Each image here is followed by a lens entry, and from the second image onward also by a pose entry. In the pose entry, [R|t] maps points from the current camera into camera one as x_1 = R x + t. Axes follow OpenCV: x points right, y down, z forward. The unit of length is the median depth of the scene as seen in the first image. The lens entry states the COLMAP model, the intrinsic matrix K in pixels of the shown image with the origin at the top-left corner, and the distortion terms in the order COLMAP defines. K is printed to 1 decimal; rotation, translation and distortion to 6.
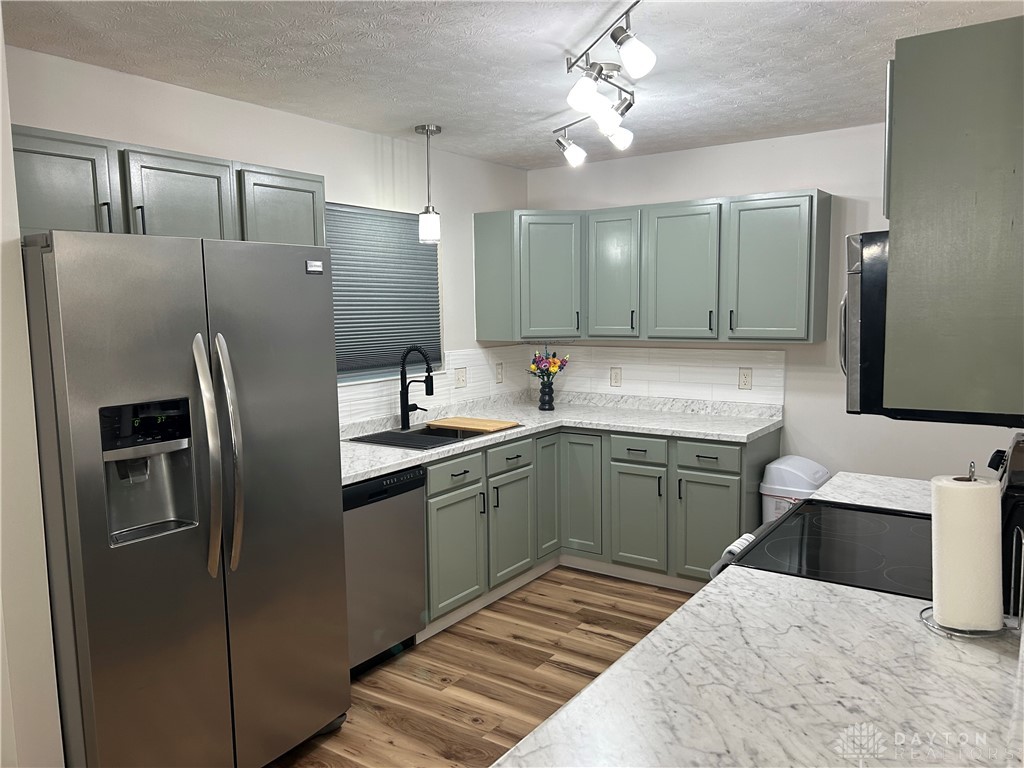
lens RADIAL K [[776.2, 0, 508.2], [0, 776.2, 387.1], [0, 0, 1]] dist [0.057039, -0.053334]
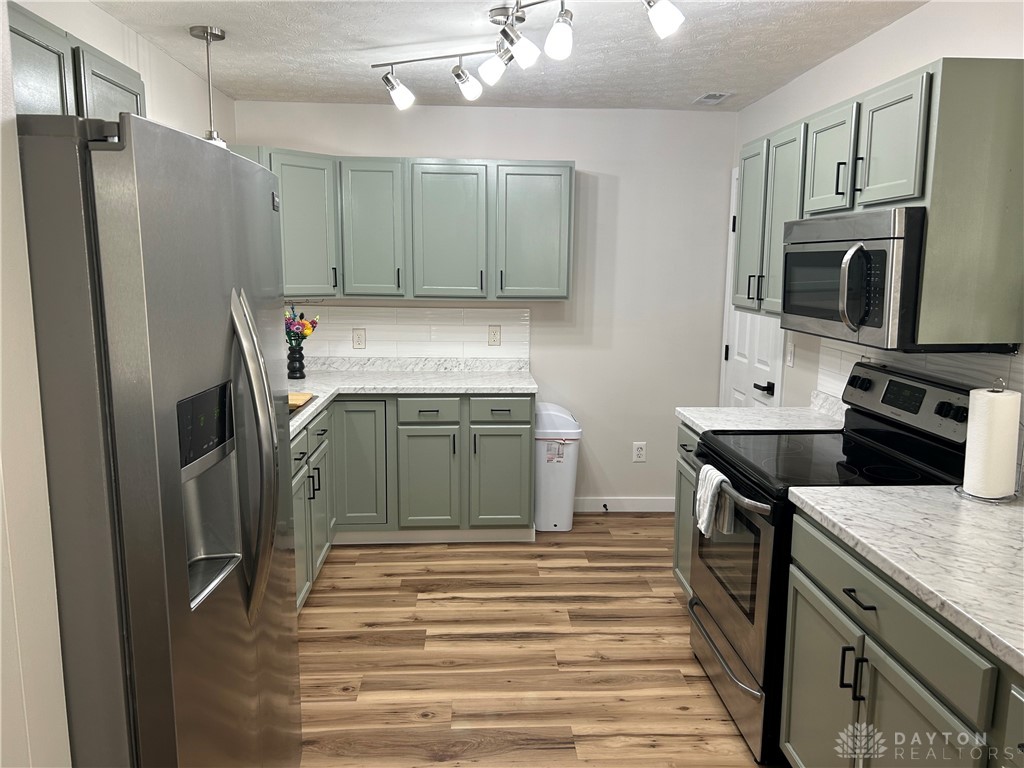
lens RADIAL K [[776.2, 0, 513.0], [0, 776.2, 386.7], [0, 0, 1]] dist [0.057039, -0.053334]
pose [[0.781564, -0.075260, 0.619268, -0.357314], [0.045561, 0.996931, 0.063655, -0.007543], [-0.622158, -0.021536, 0.782595, 0.163628]]
